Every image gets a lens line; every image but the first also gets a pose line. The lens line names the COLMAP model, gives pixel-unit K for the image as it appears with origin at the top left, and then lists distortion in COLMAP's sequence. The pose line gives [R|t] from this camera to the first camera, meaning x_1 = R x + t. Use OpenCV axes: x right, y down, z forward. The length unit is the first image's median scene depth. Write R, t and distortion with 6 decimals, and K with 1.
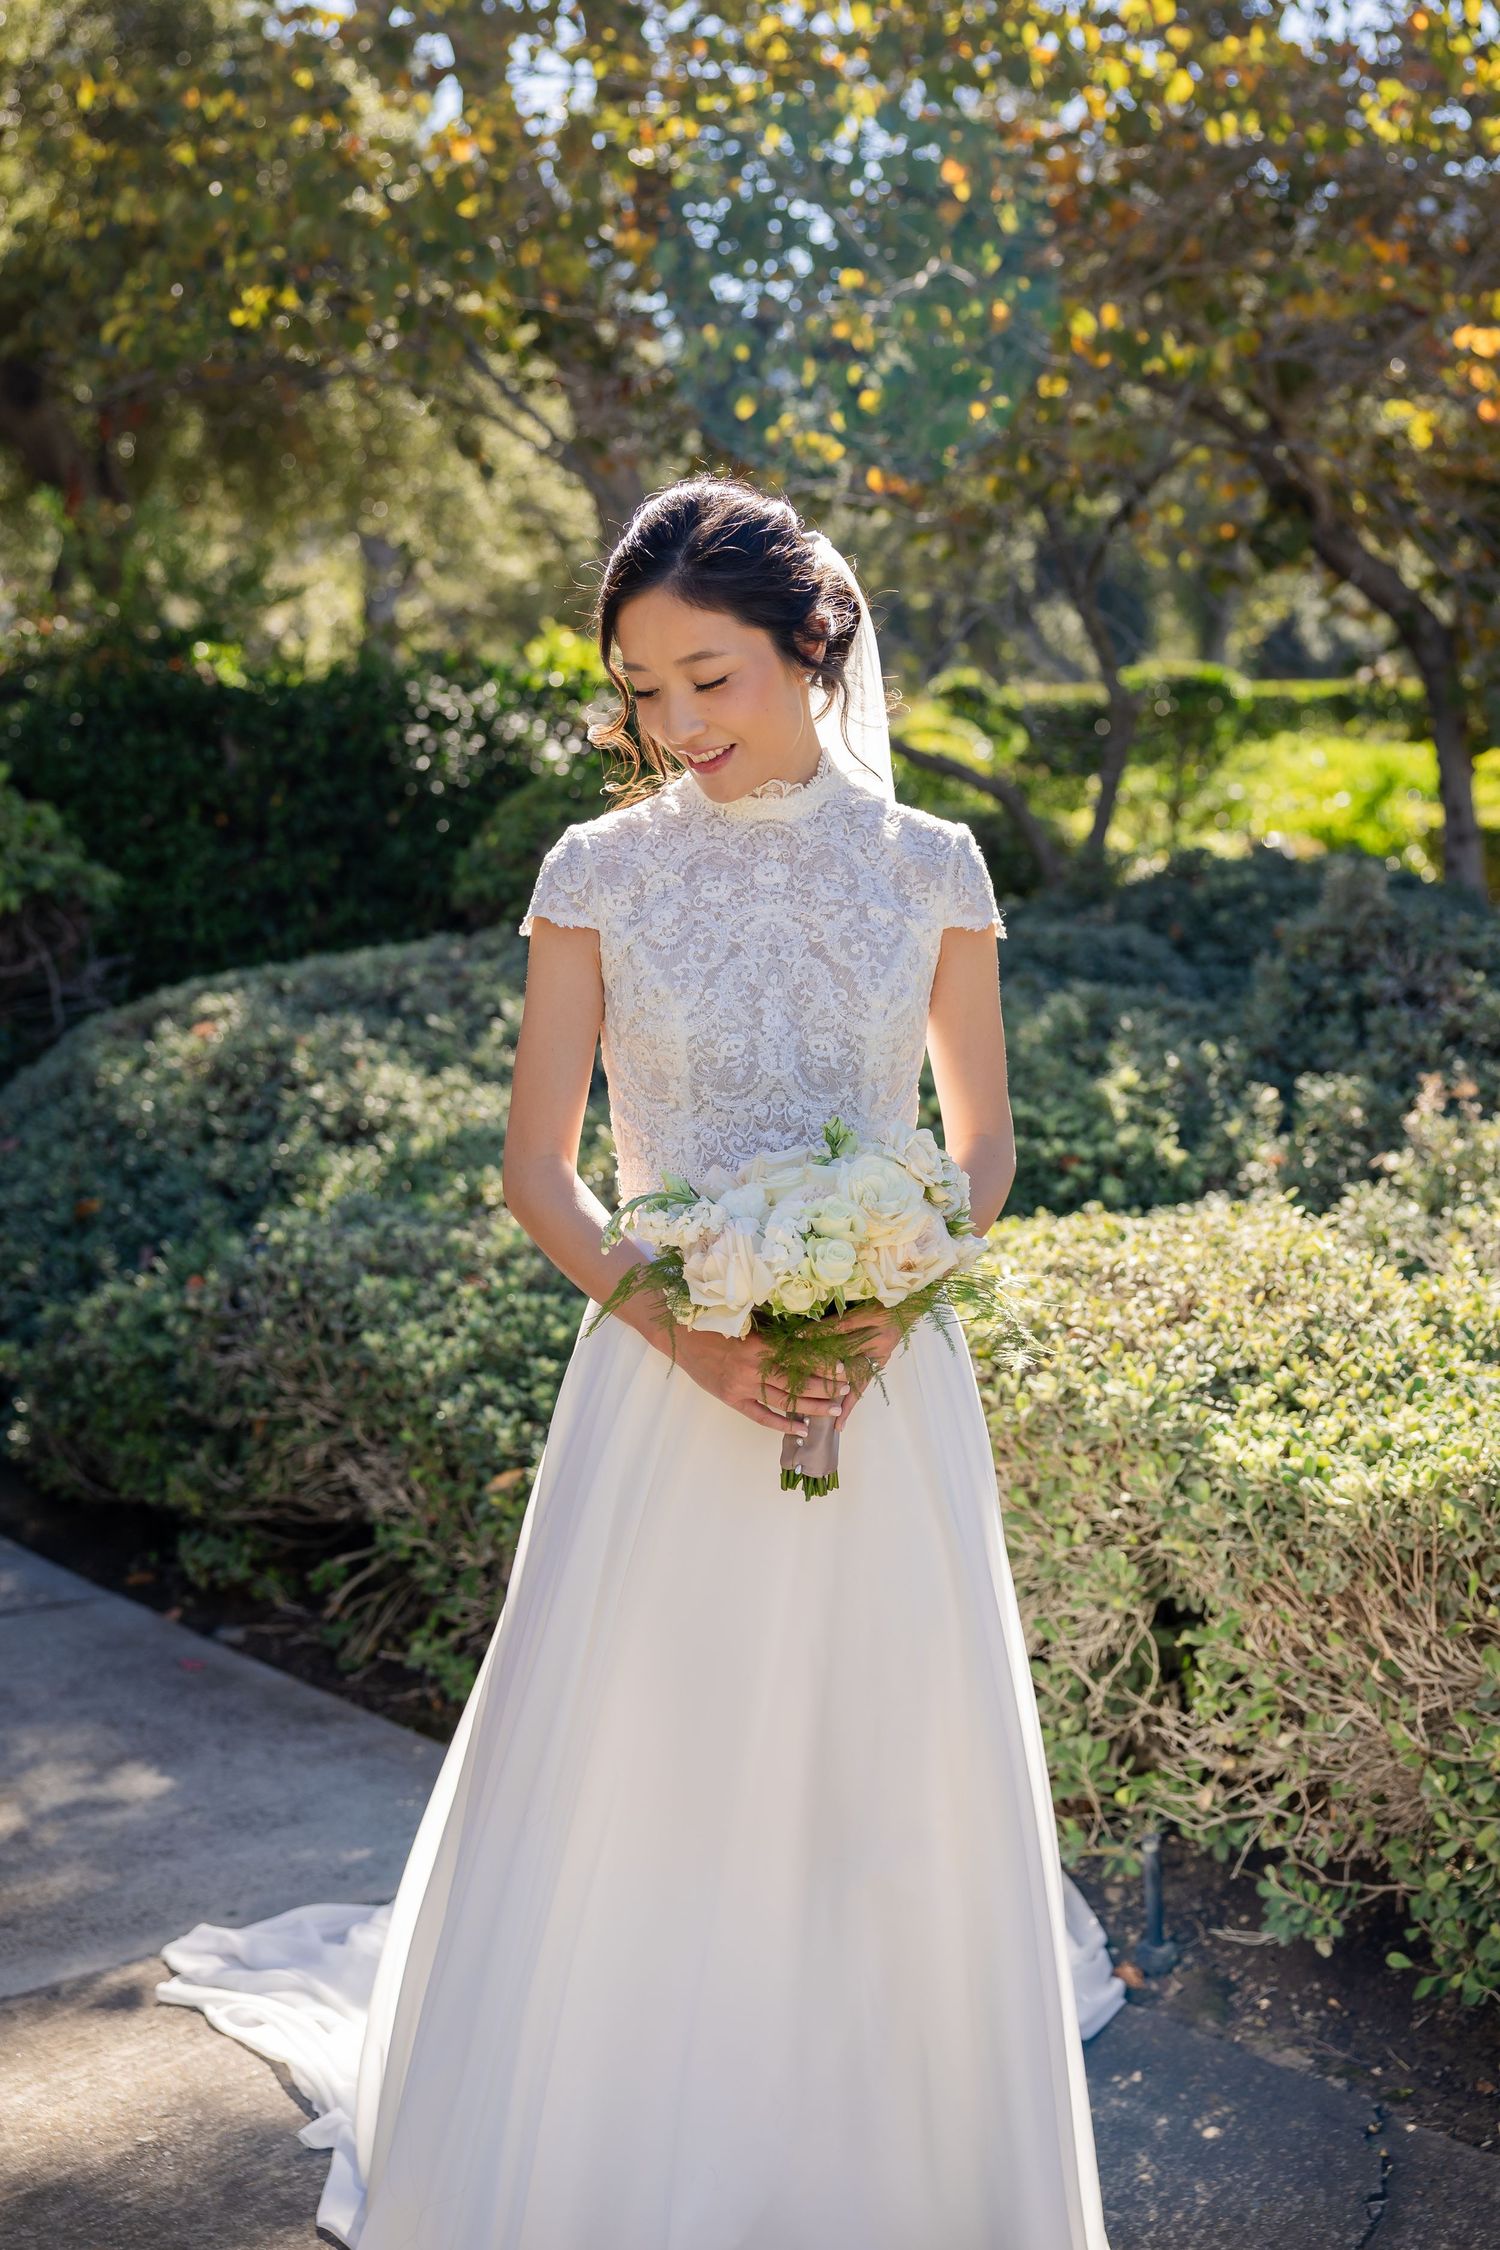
lens RADIAL K [[3208.0, 0, 765.7], [0, 3208.0, 1031.3], [0, 0, 1]] dist [0.019962, 0.000000]
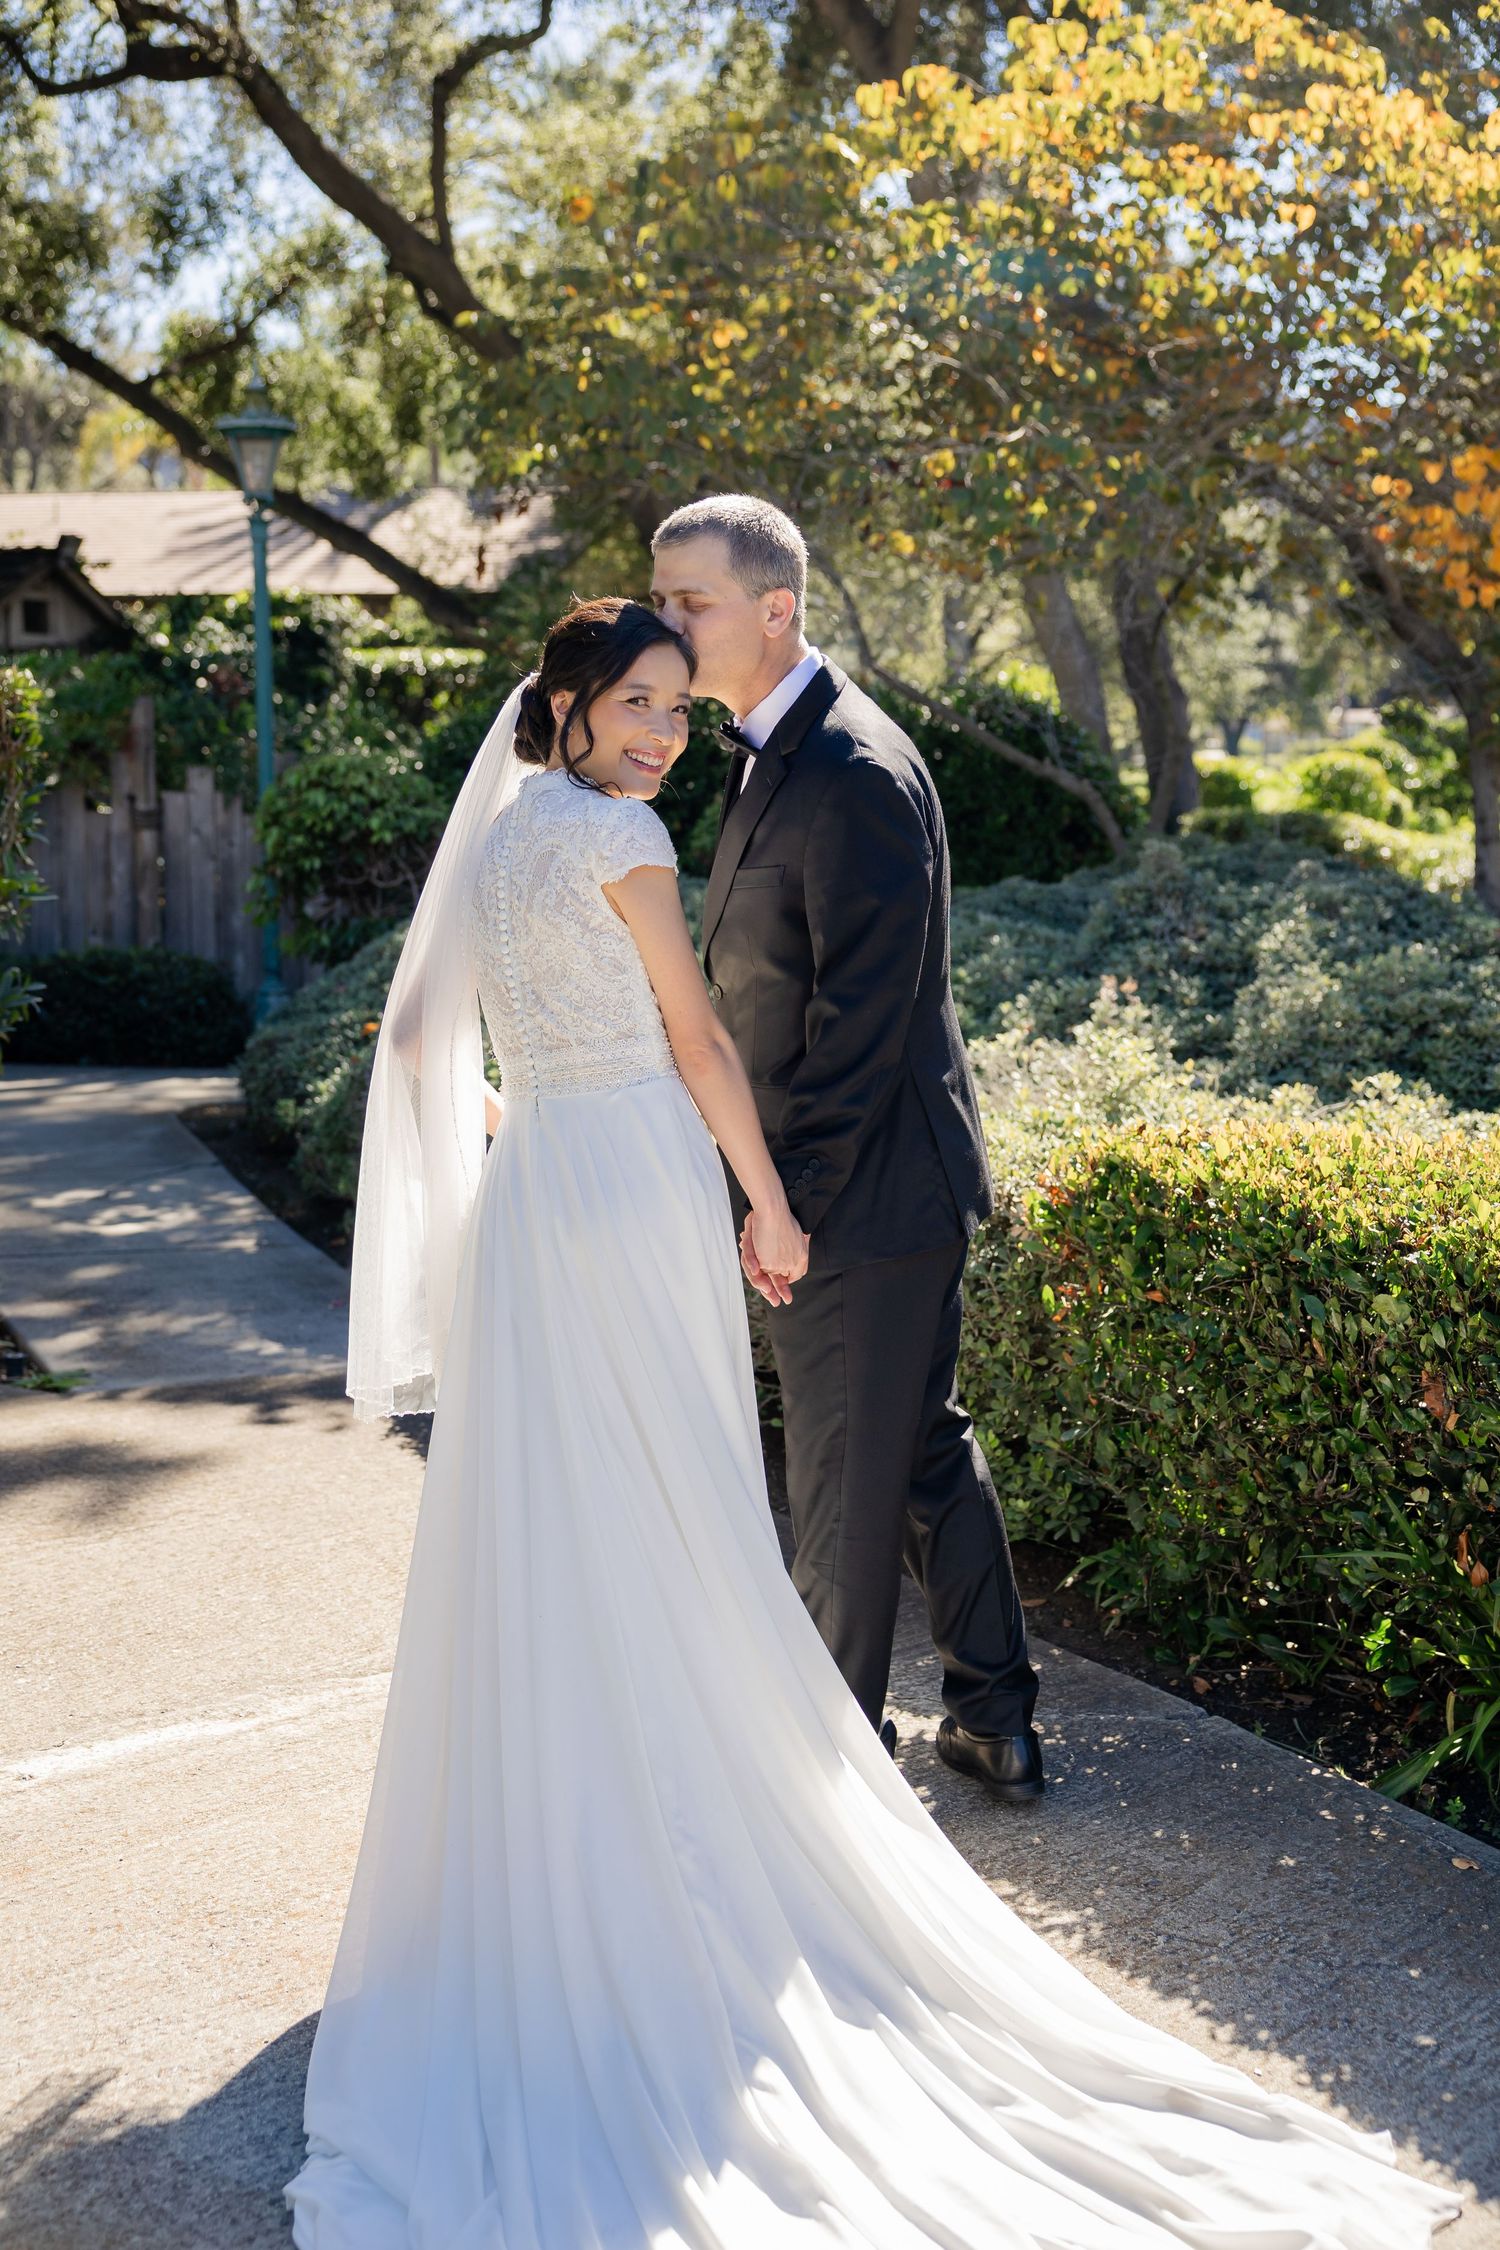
lens RADIAL K [[2661.2, 0, 750.3], [0, 2661.2, 1121.4], [0, 0, 1]] dist [0.008722, 0.000000]
pose [[0.974741, 0.063331, -0.214170, 0.320472], [-0.052390, 0.997033, 0.056390, 0.020013], [0.217106, -0.043745, 0.975167, -0.312912]]
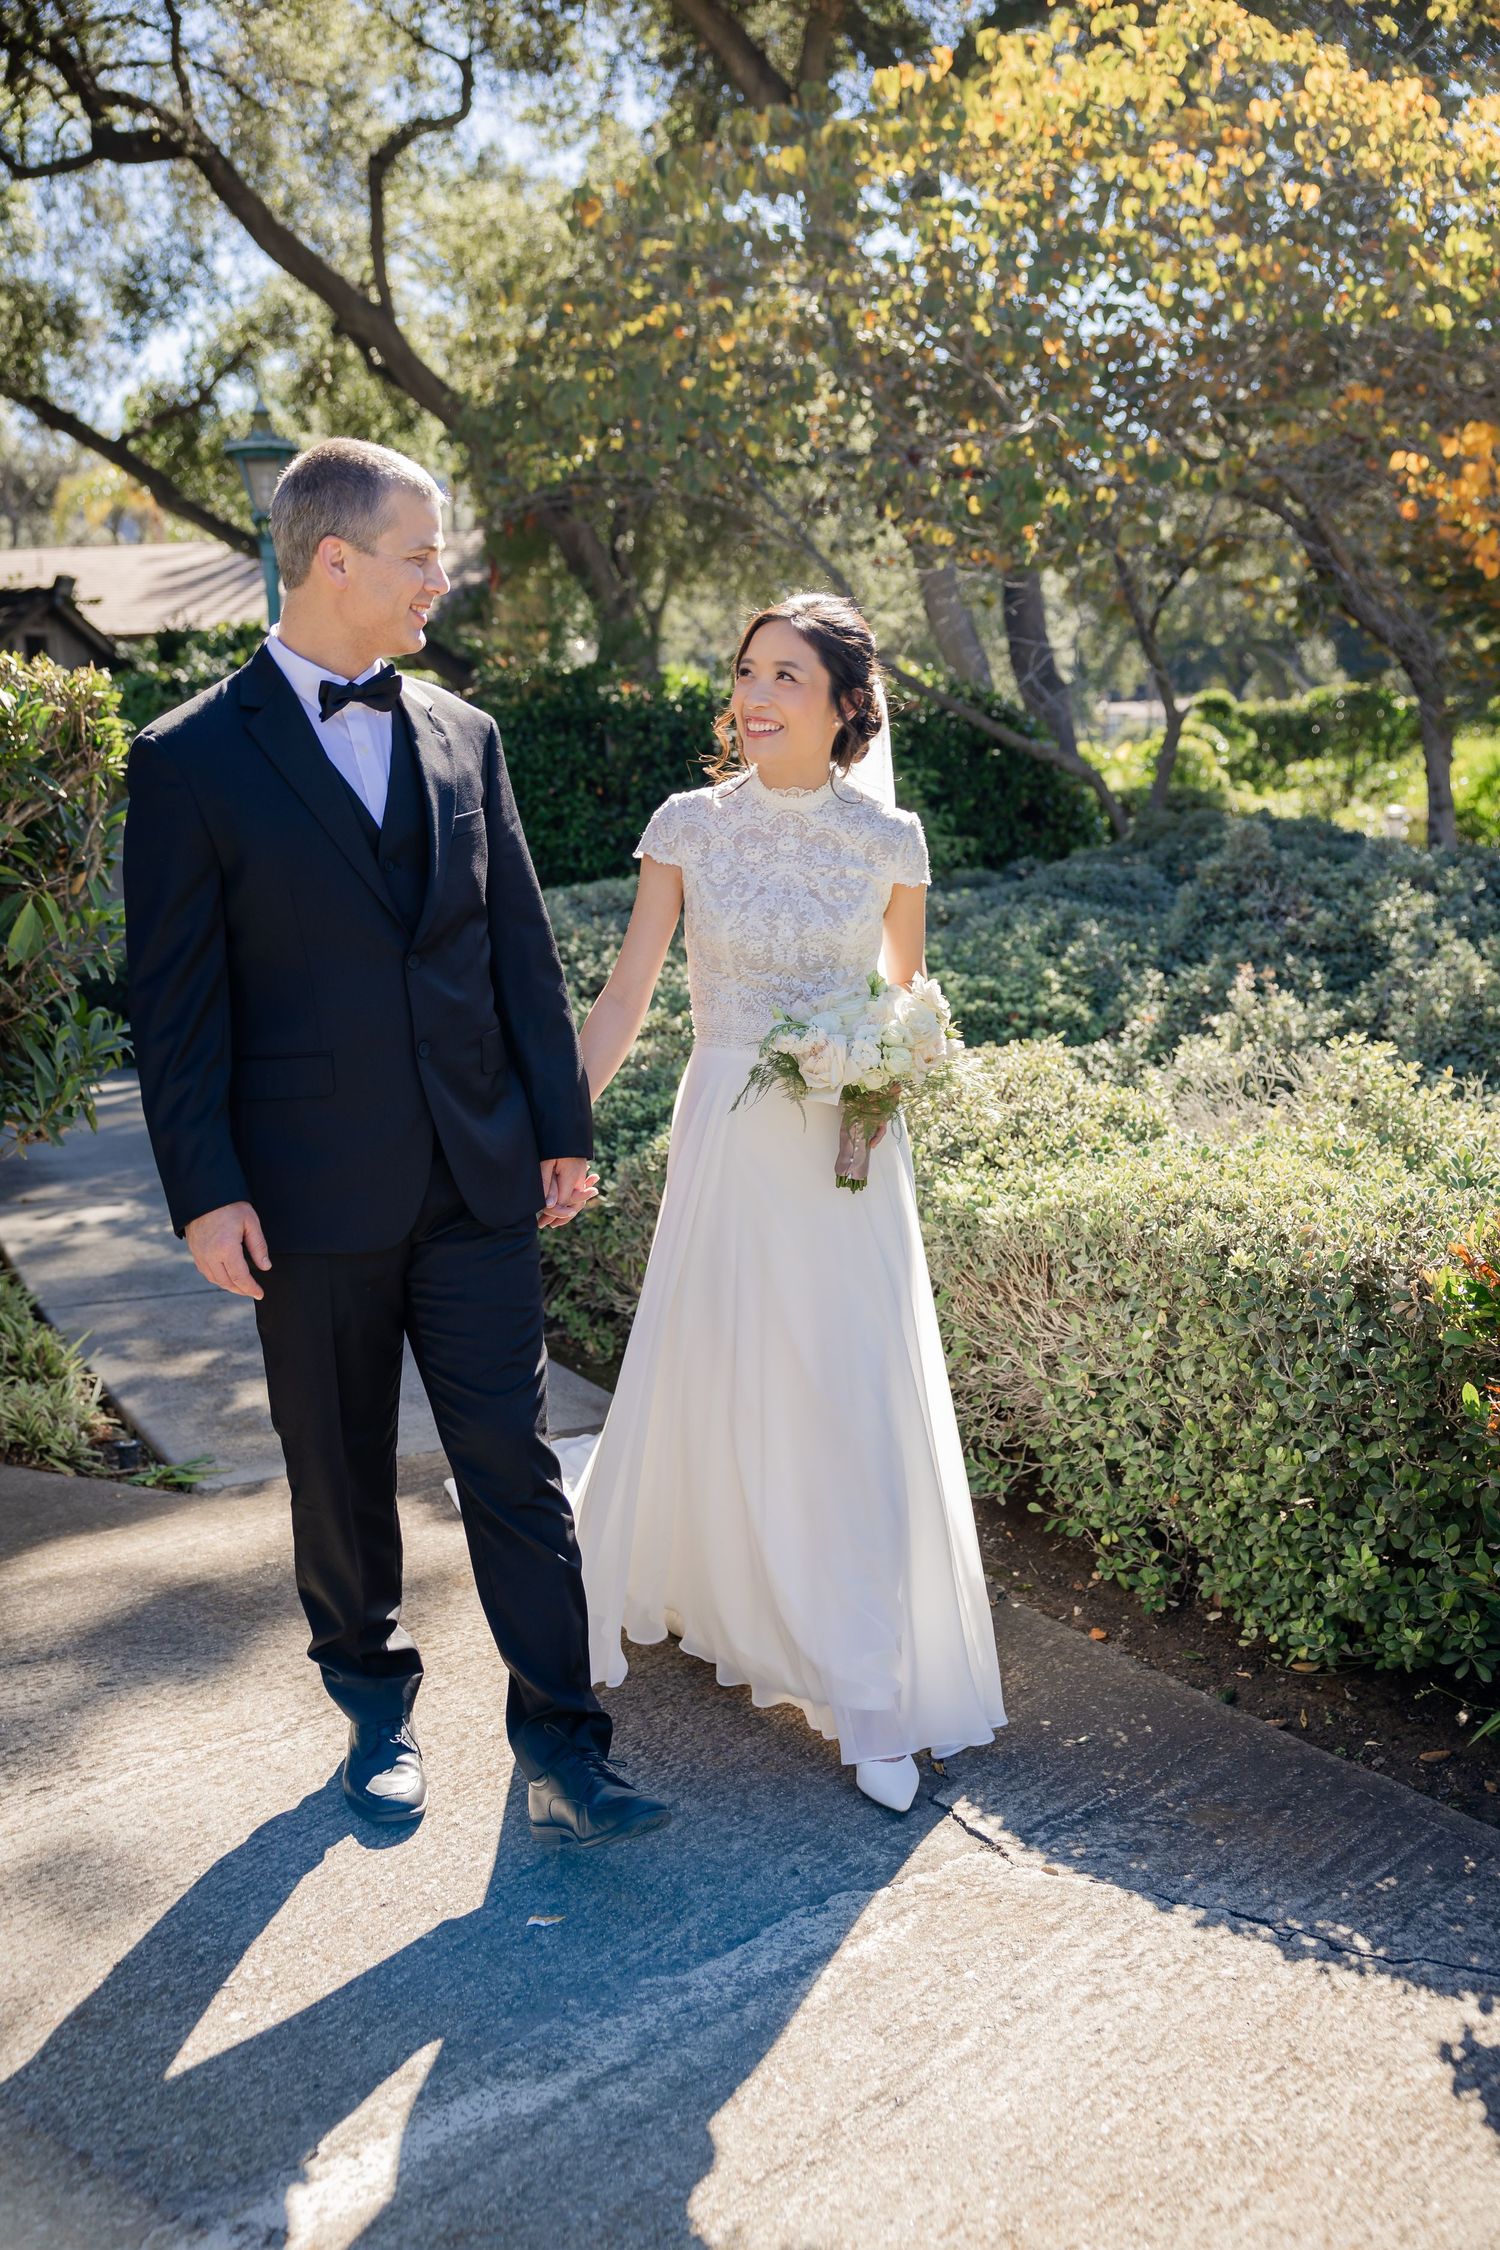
lens RADIAL K [[2172.2, 0, 749.7], [0, 2172.2, 1133.0], [0, 0, 1]] dist [0.016092, 0.000000]
pose [[0.986269, 0.030347, -0.162335, 0.146206], [-0.015774, 0.995788, 0.090318, 0.004113], [0.164392, -0.086517, 0.982594, -0.049063]]
